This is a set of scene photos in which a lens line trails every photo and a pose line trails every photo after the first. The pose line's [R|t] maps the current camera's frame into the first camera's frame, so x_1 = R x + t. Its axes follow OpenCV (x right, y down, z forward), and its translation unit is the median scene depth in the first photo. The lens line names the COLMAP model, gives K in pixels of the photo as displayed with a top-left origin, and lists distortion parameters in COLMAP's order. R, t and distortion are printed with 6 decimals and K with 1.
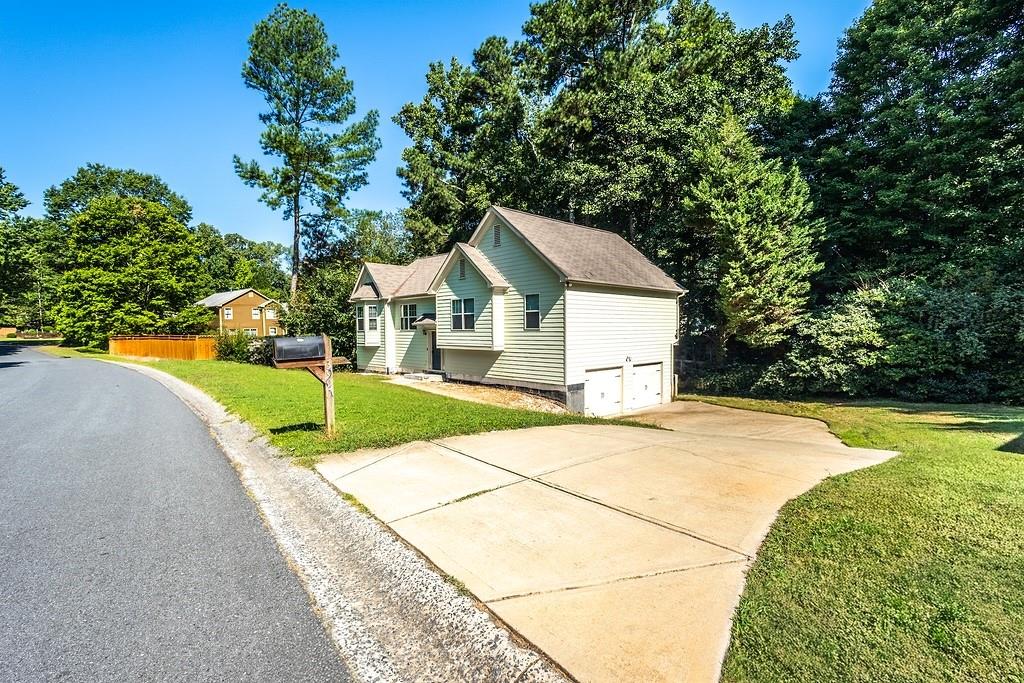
lens RADIAL K [[469.1, 0, 513.1], [0, 469.1, 344.2], [0, 0, 1]] dist [0.010769, -0.002403]
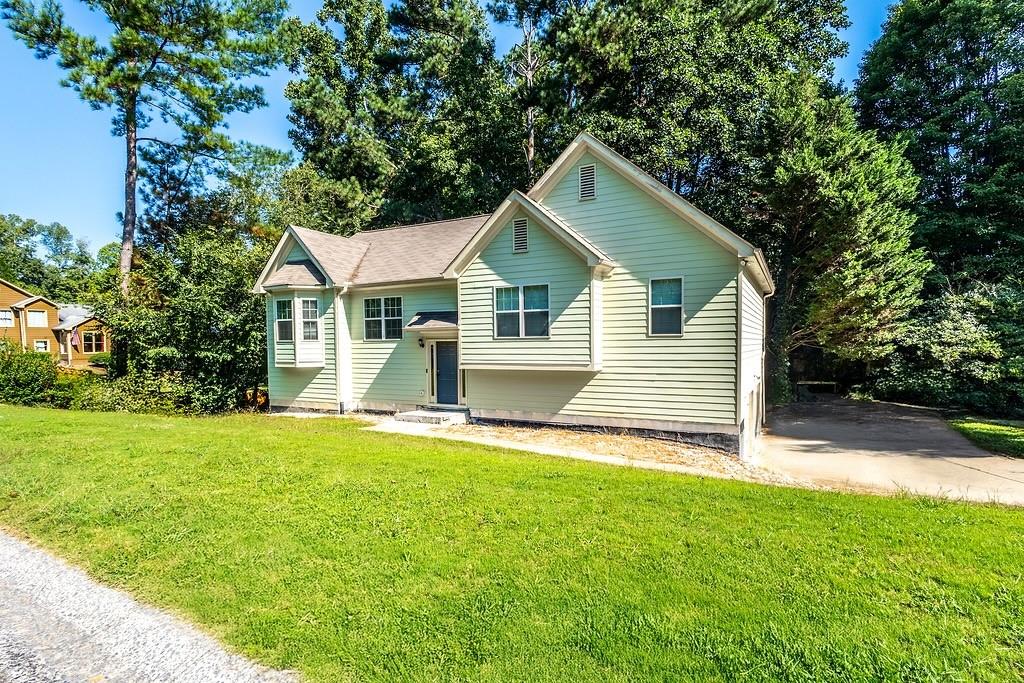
lens RADIAL K [[469.1, 0, 498.8], [0, 469.1, 368.0], [0, 0, 1]] dist [0.010769, -0.002403]
pose [[0.940476, -0.016089, 0.339479, -0.291668], [0.012305, 0.999836, 0.013296, 0.000199], [-0.339637, -0.008327, 0.940520, 0.380309]]
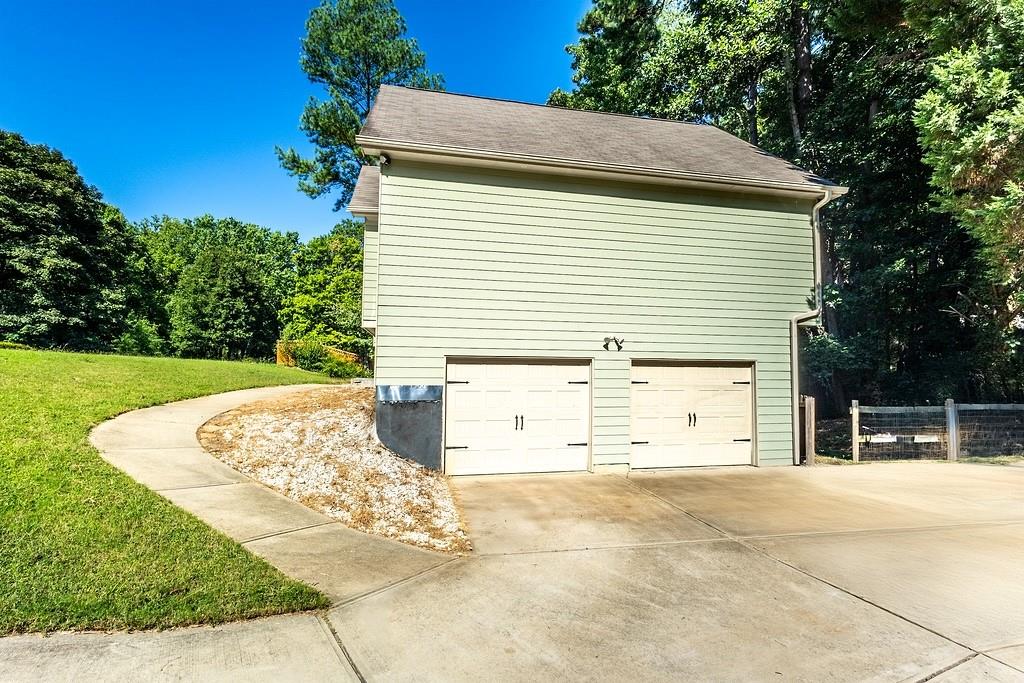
lens RADIAL K [[469.1, 0, 513.1], [0, 469.1, 342.4], [0, 0, 1]] dist [0.010769, -0.002403]
pose [[0.855744, -0.012502, -0.517249, 0.310913], [-0.030782, 0.996707, -0.075017, 0.051944], [0.516483, 0.080117, 0.852541, 0.479366]]
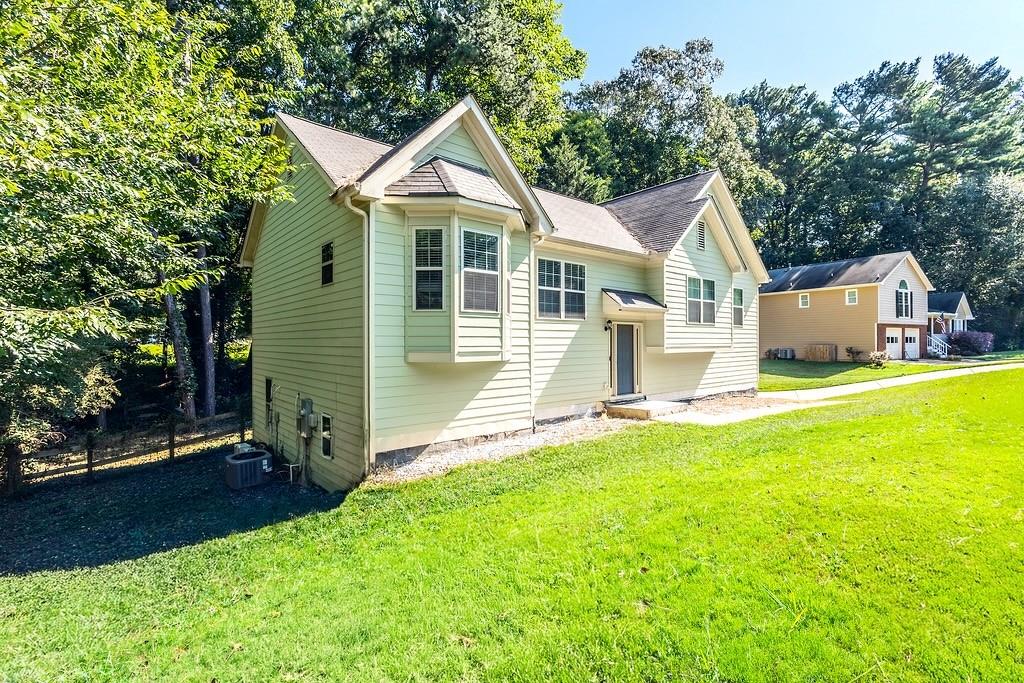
lens RADIAL K [[469.1, 0, 507.1], [0, 469.1, 333.7], [0, 0, 1]] dist [0.010769, -0.002403]
pose [[0.046013, 0.028097, 0.998546, -0.698551], [0.038560, 0.998809, -0.029881, -0.005205], [-0.998196, 0.039879, 0.044875, 1.081264]]
